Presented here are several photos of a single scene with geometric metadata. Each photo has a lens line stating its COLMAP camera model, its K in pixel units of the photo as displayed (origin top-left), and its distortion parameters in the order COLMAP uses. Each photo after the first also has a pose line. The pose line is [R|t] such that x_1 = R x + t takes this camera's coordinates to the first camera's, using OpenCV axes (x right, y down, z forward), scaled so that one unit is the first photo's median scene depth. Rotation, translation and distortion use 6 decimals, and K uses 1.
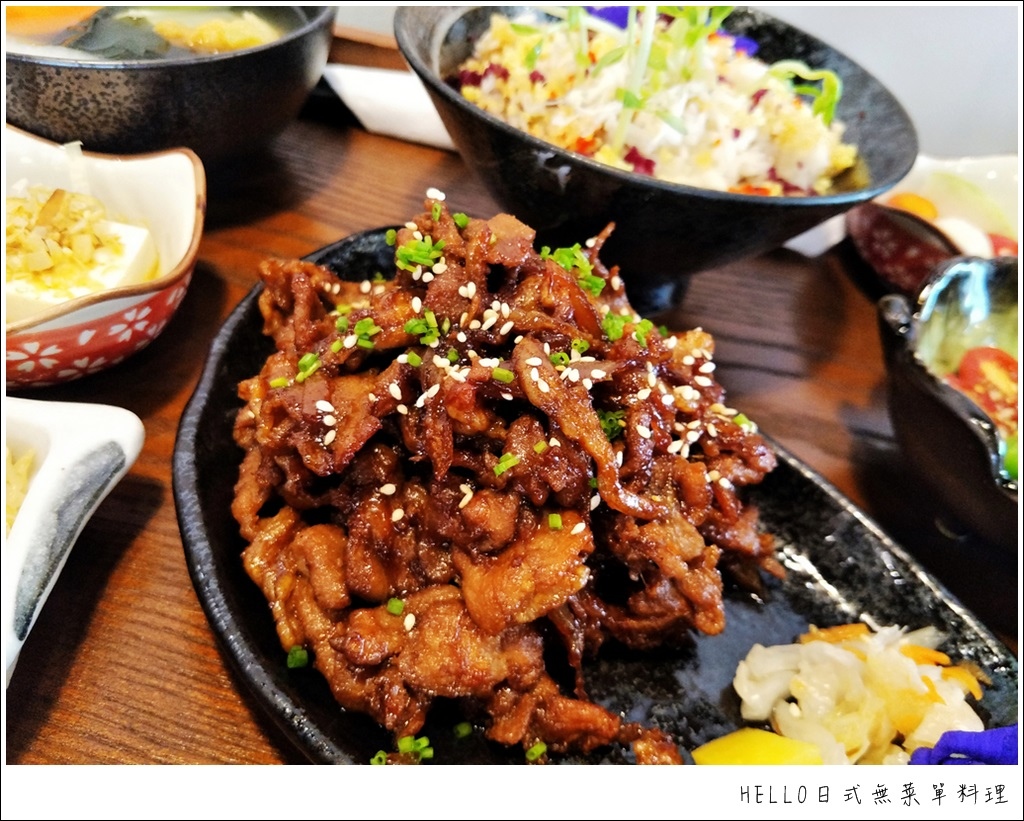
lens RADIAL K [[833.6, 0, 519.2], [0, 833.6, 410.6], [0, 0, 1]] dist [-0.005510, -0.025885]
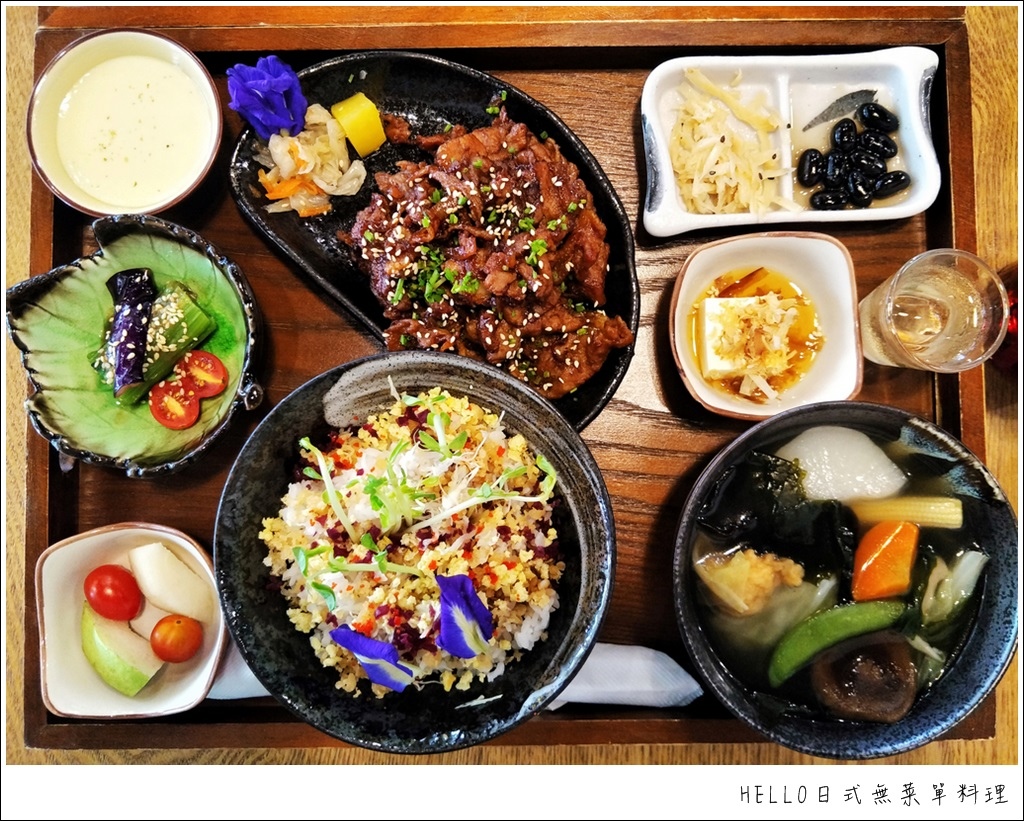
lens RADIAL K [[833.6, 0, 517.5], [0, 833.6, 410.2], [0, 0, 1]] dist [-0.005510, -0.025885]
pose [[-0.979000, 0.105031, -0.174720, 0.352954], [-0.202197, -0.609491, 0.766575, -2.149975], [-0.025976, 0.785805, 0.617929, 0.052983]]
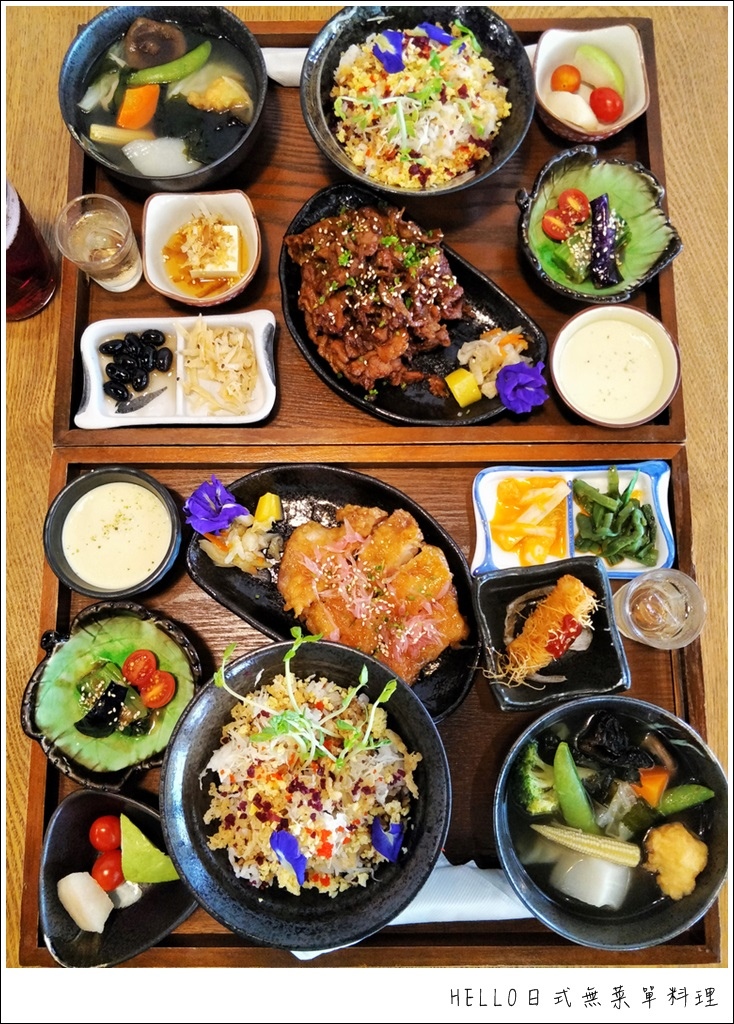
lens RADIAL K [[761.4, 0, 367.6], [0, 761.4, 505.5], [0, 0, 1]] dist [-0.002919, -0.016300]
pose [[0.978091, -0.135593, -0.157962, 0.338168], [0.205321, 0.753585, 0.624463, -1.418062], [0.034365, -0.643214, 0.764915, -2.085987]]
